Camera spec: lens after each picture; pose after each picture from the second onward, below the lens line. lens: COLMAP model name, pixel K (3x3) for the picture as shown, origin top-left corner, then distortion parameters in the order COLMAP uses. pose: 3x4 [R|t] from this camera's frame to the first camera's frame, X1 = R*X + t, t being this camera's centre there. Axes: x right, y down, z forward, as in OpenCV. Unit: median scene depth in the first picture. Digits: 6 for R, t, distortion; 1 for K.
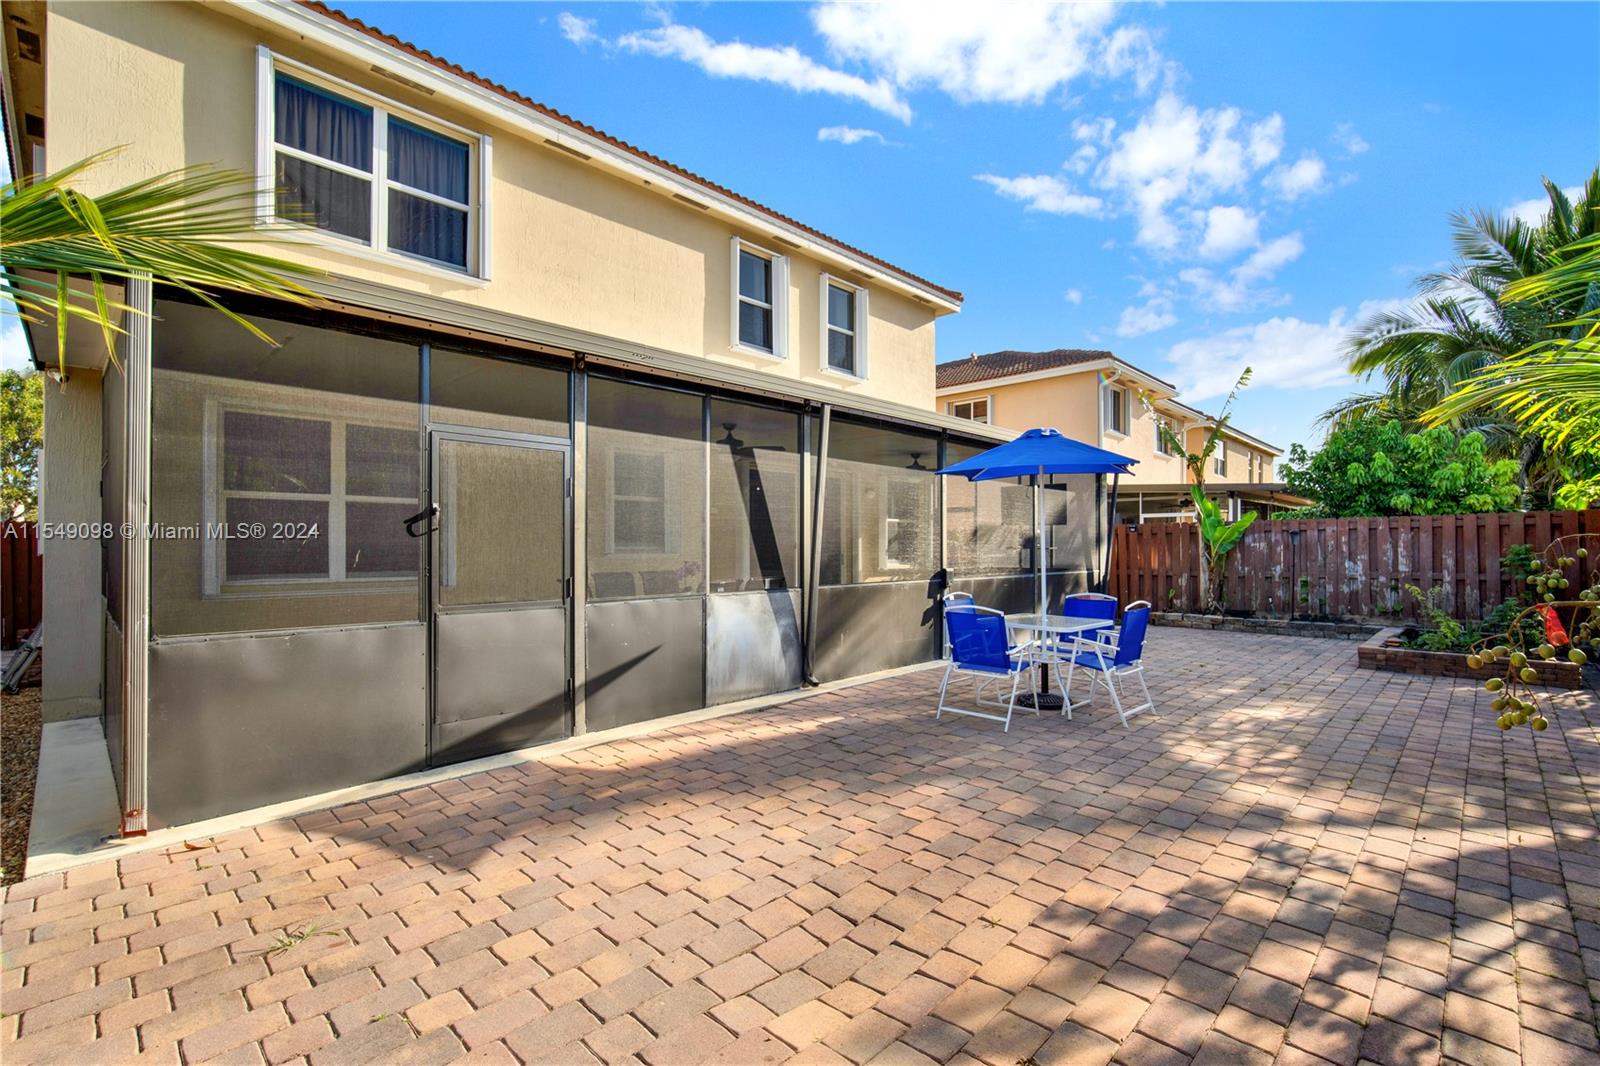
lens RADIAL K [[707.9, 0, 799.9], [0, 707.9, 524.7], [0, 0, 1]] dist [-0.014632, 0.005618]
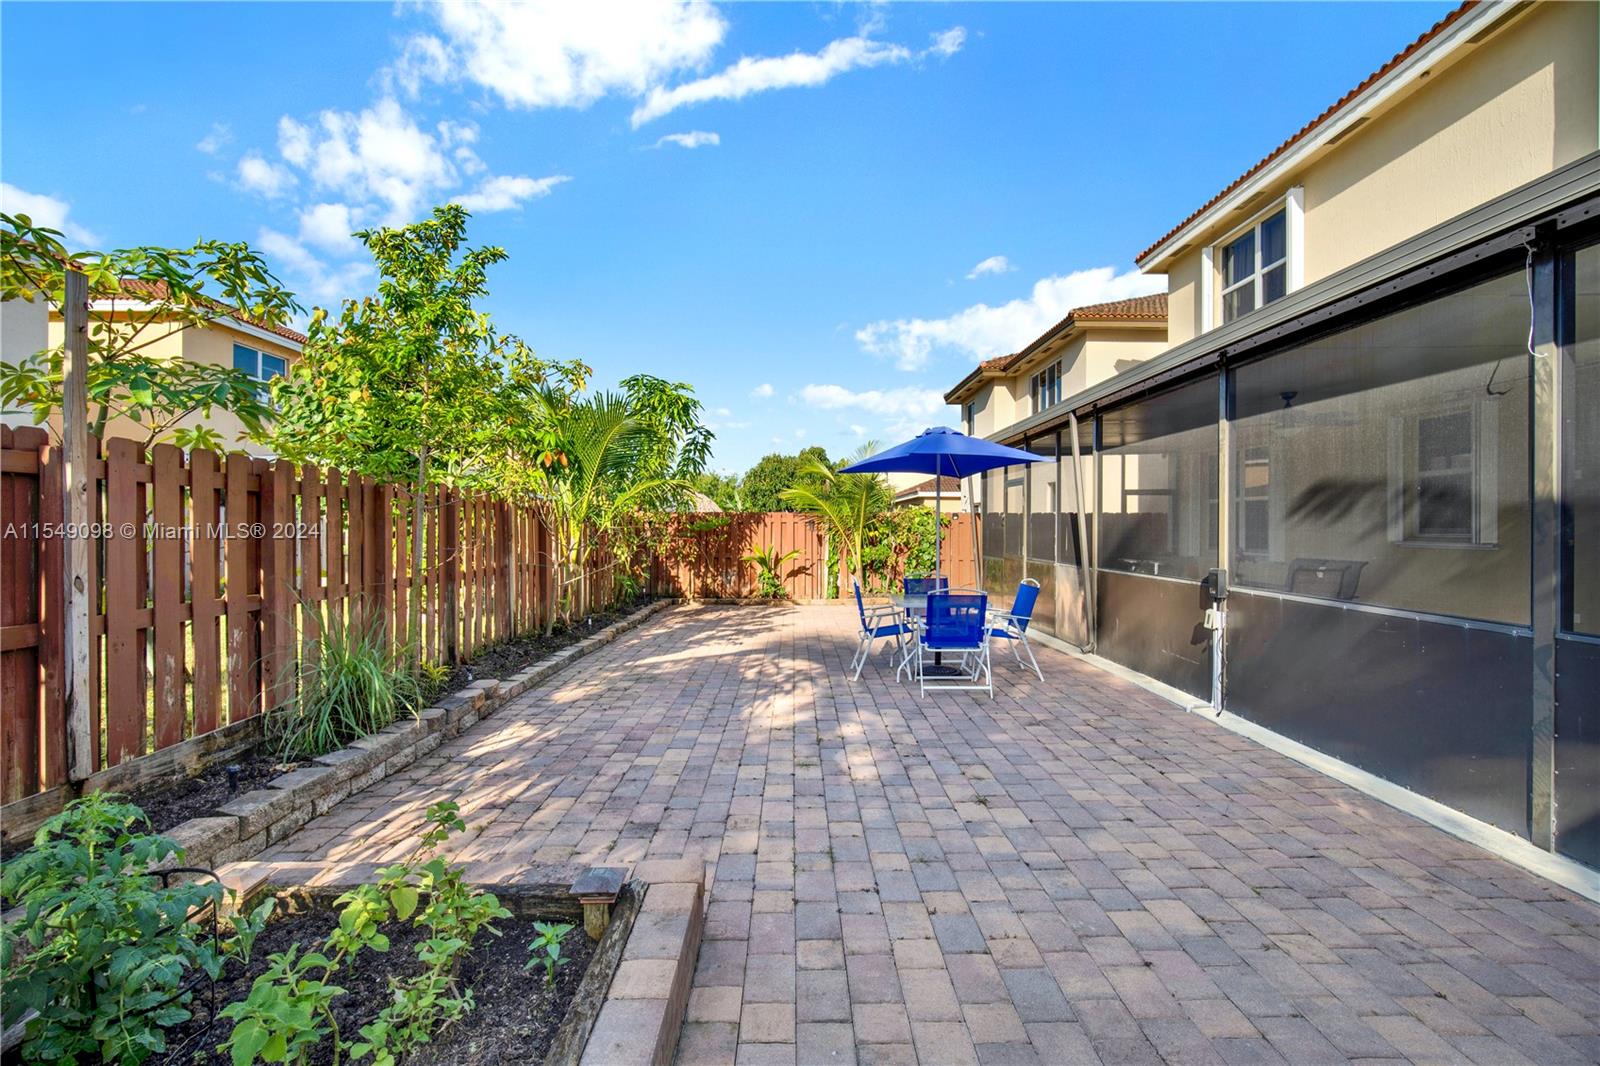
lens RADIAL K [[707.9, 0, 799.9], [0, 707.9, 524.7], [0, 0, 1]] dist [-0.014632, 0.005618]
pose [[-0.718196, -0.005167, -0.695822, 0.996068], [0.009388, 0.999809, -0.017114, 0.034205], [0.695777, -0.018824, -0.718011, 1.273521]]
